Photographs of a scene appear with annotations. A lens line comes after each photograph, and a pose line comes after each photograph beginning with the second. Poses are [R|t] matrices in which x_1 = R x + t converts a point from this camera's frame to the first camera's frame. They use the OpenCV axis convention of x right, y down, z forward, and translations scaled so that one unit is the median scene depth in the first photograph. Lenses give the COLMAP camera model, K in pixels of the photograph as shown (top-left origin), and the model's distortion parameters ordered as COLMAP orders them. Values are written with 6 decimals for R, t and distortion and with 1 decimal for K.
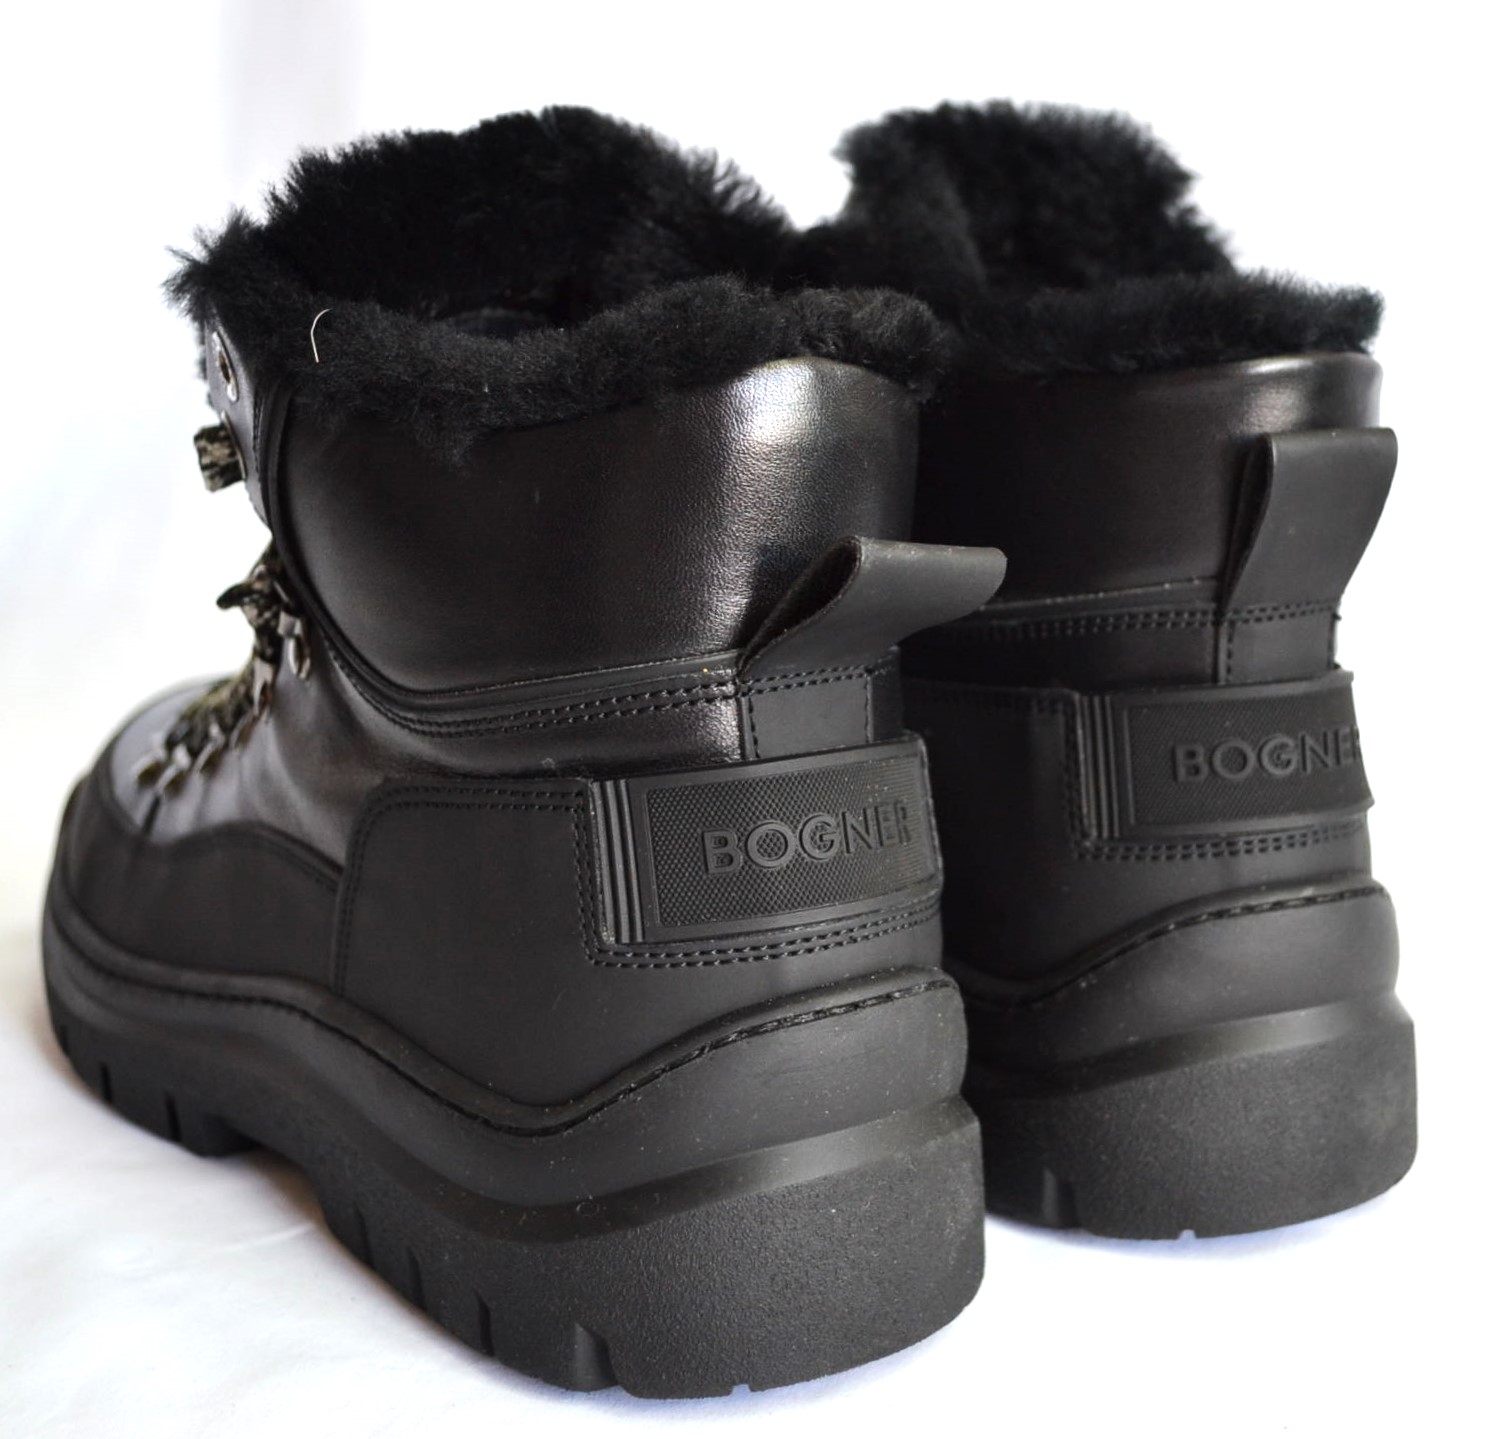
lens RADIAL K [[1844.9, 0, 753.5], [0, 1844.9, 719.5], [0, 0, 1]] dist [-0.097097, 0.326861]
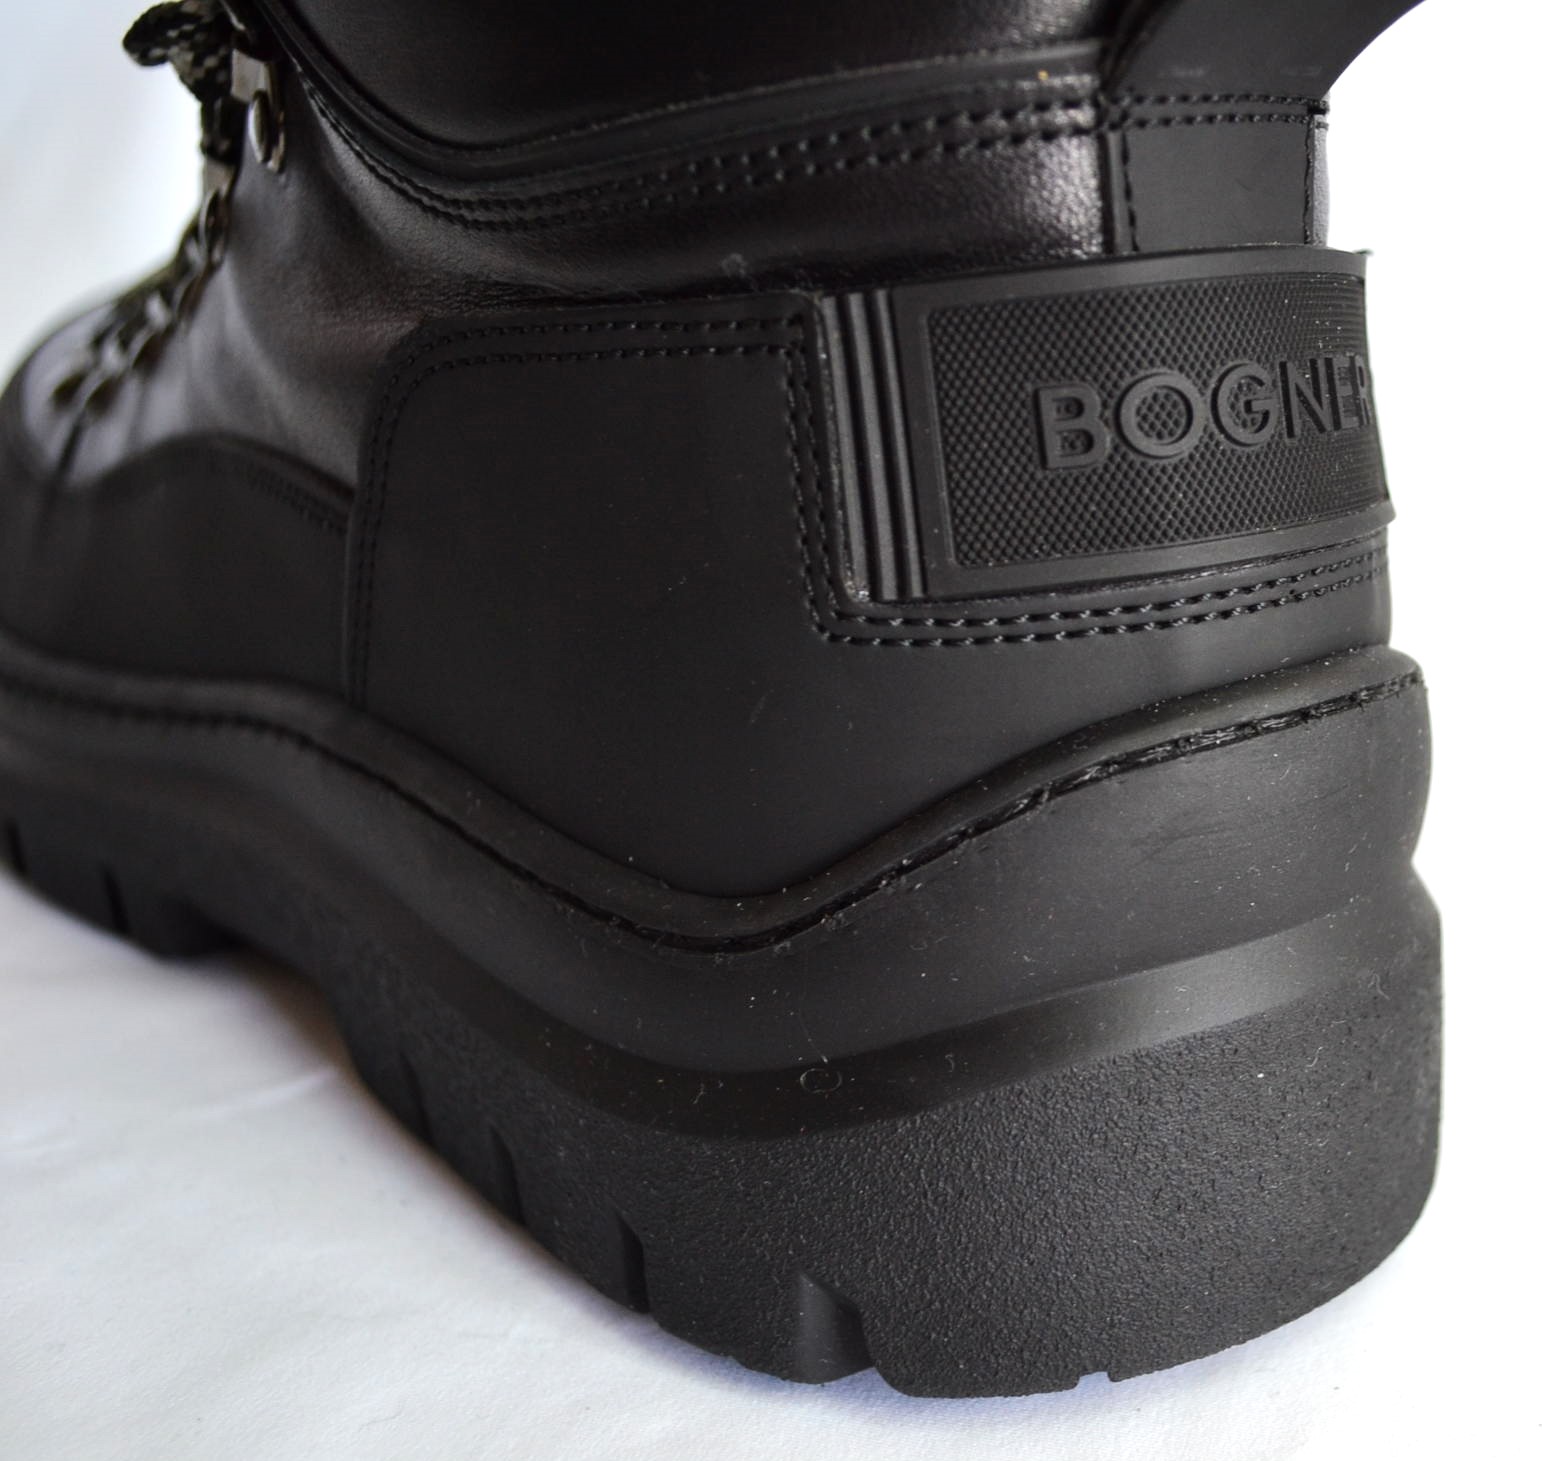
lens RADIAL K [[1213.0, 0, 771.1], [0, 1213.0, 757.7], [0, 0, 1]] dist [-0.008090, -0.048329]
pose [[0.997688, -0.007587, 0.067536, -0.127187], [-0.003668, 0.986289, 0.164986, 0.107824], [-0.067862, -0.164853, 0.983981, 0.643949]]
